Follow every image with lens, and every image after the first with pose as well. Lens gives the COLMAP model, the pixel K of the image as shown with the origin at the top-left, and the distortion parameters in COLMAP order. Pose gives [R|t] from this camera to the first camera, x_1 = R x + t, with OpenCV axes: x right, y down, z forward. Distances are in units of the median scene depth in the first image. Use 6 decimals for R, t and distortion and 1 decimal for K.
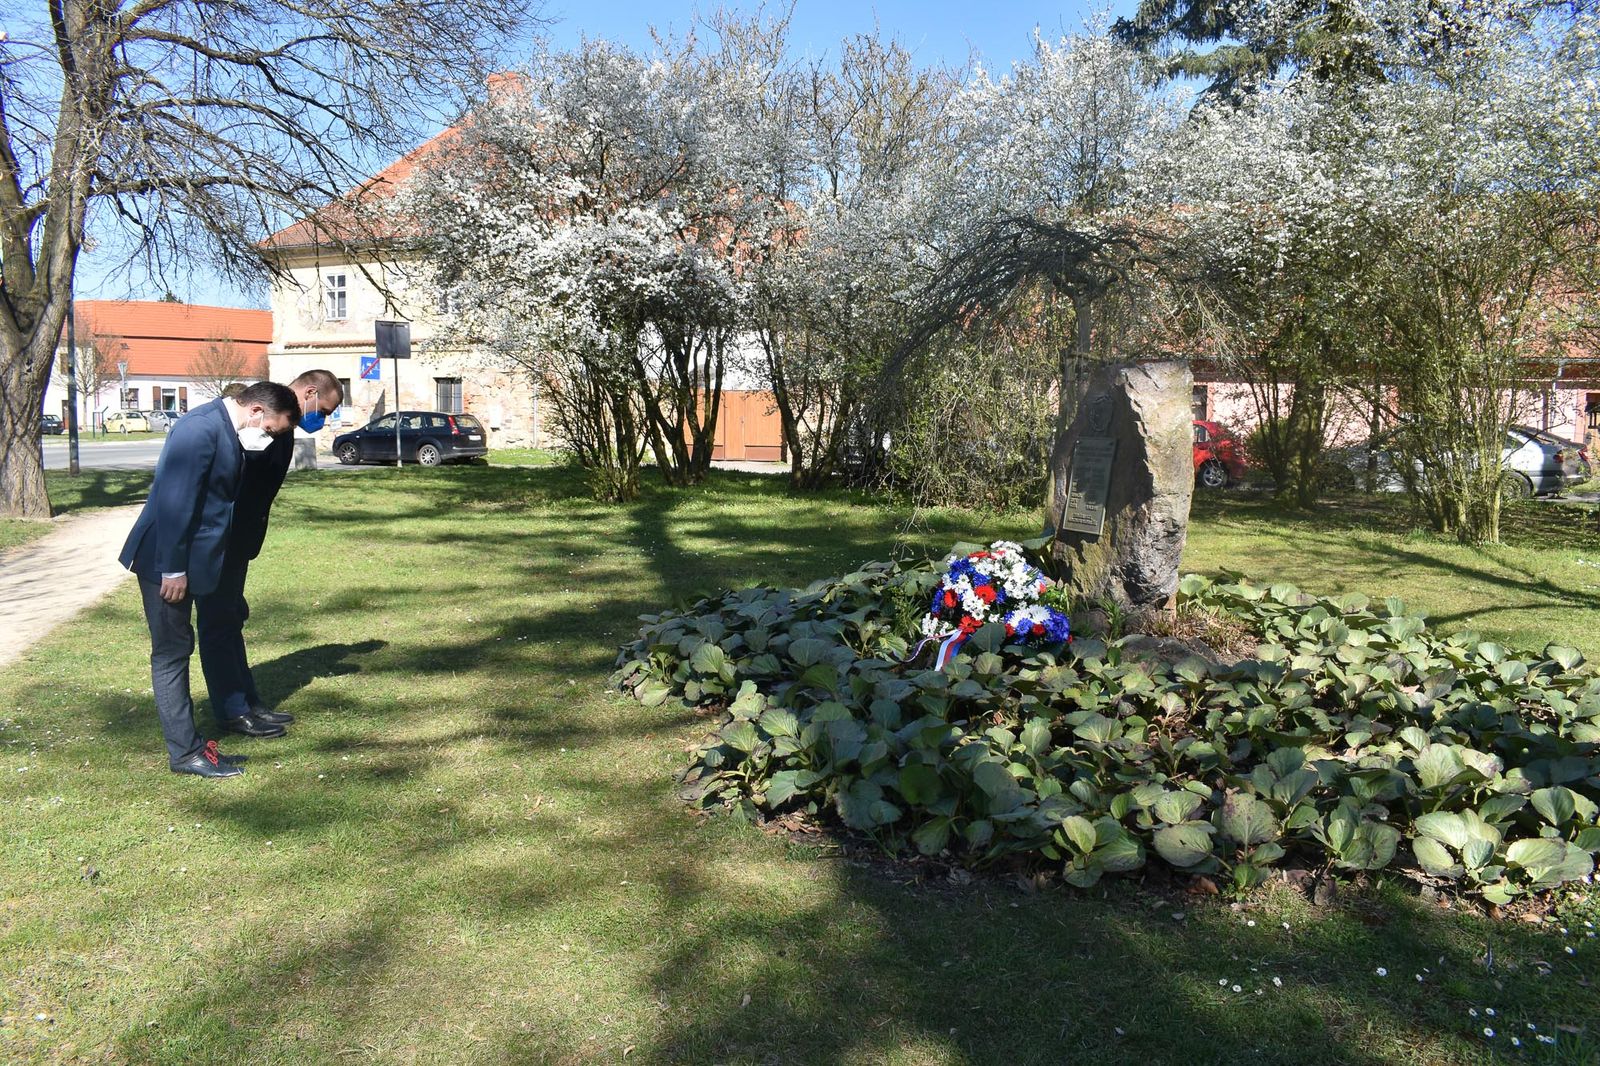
lens RADIAL K [[1251.1, 0, 789.4], [0, 1251.1, 540.2], [0, 0, 1]] dist [-0.091479, 0.011856]
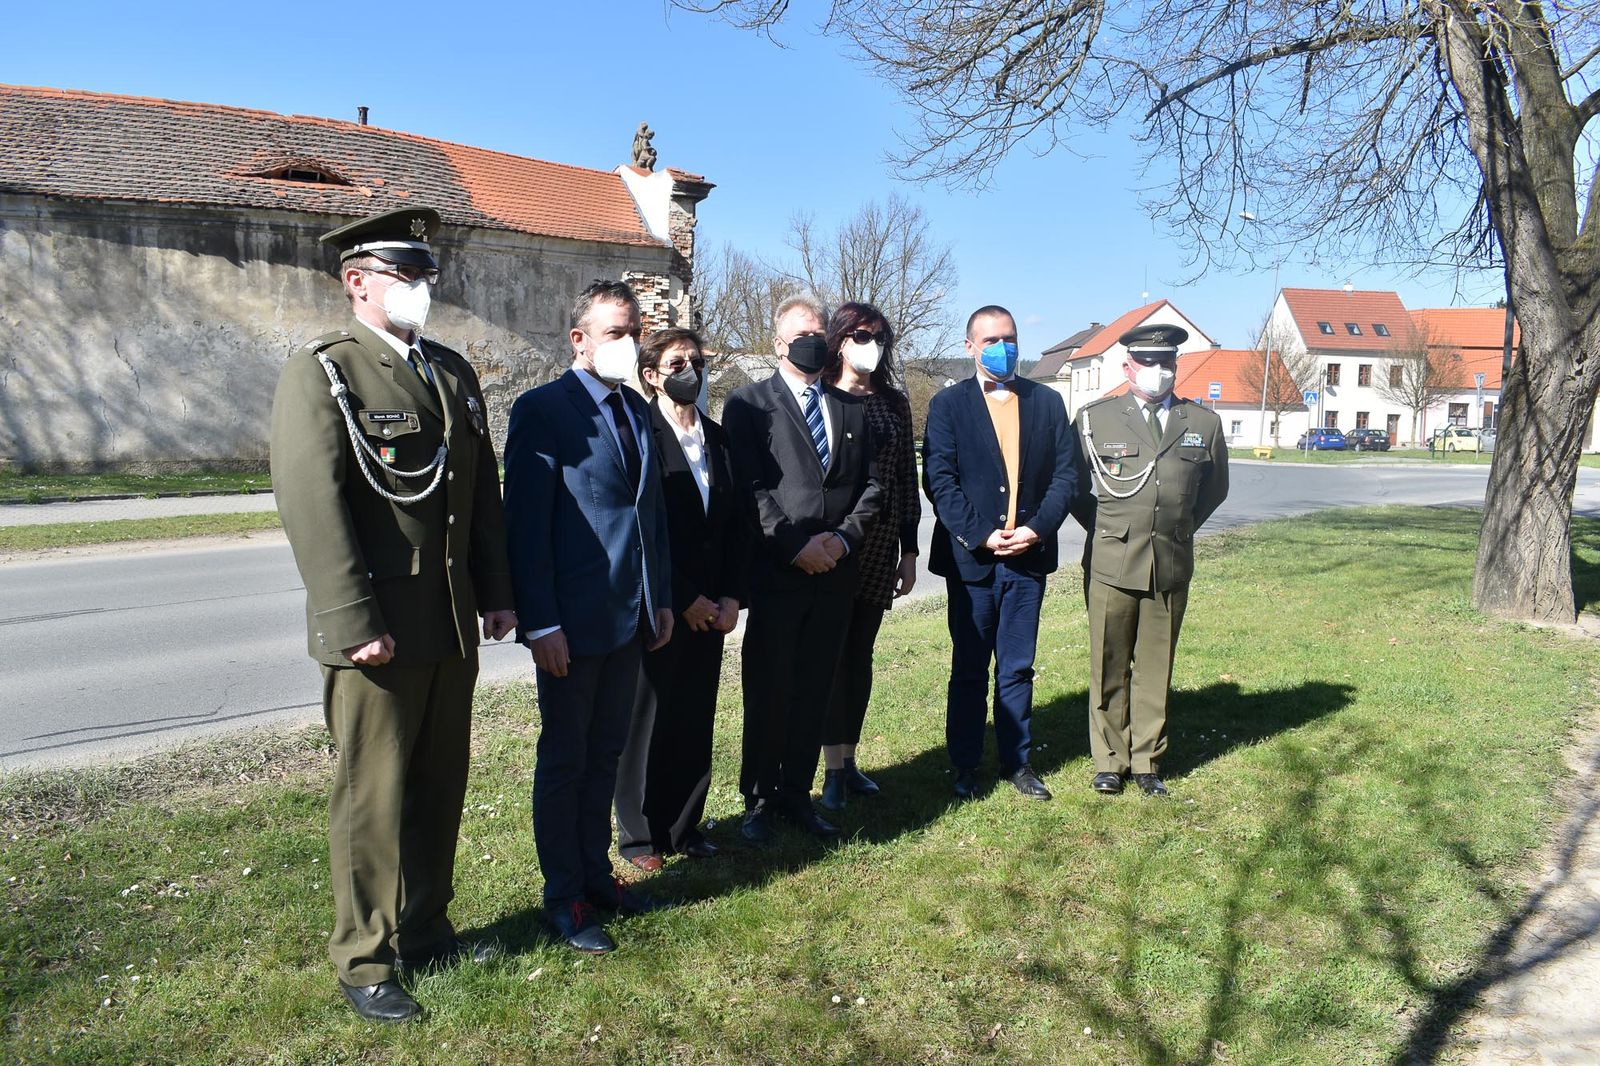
lens RADIAL K [[1251.1, 0, 799.6], [0, 1251.1, 533.9], [0, 0, 1]] dist [-0.091479, 0.011856]
pose [[0.575300, 0.087002, -0.813302, -0.360890], [-0.101066, 0.994268, 0.034871, -0.044225], [0.811675, 0.062136, 0.580796, 0.357391]]
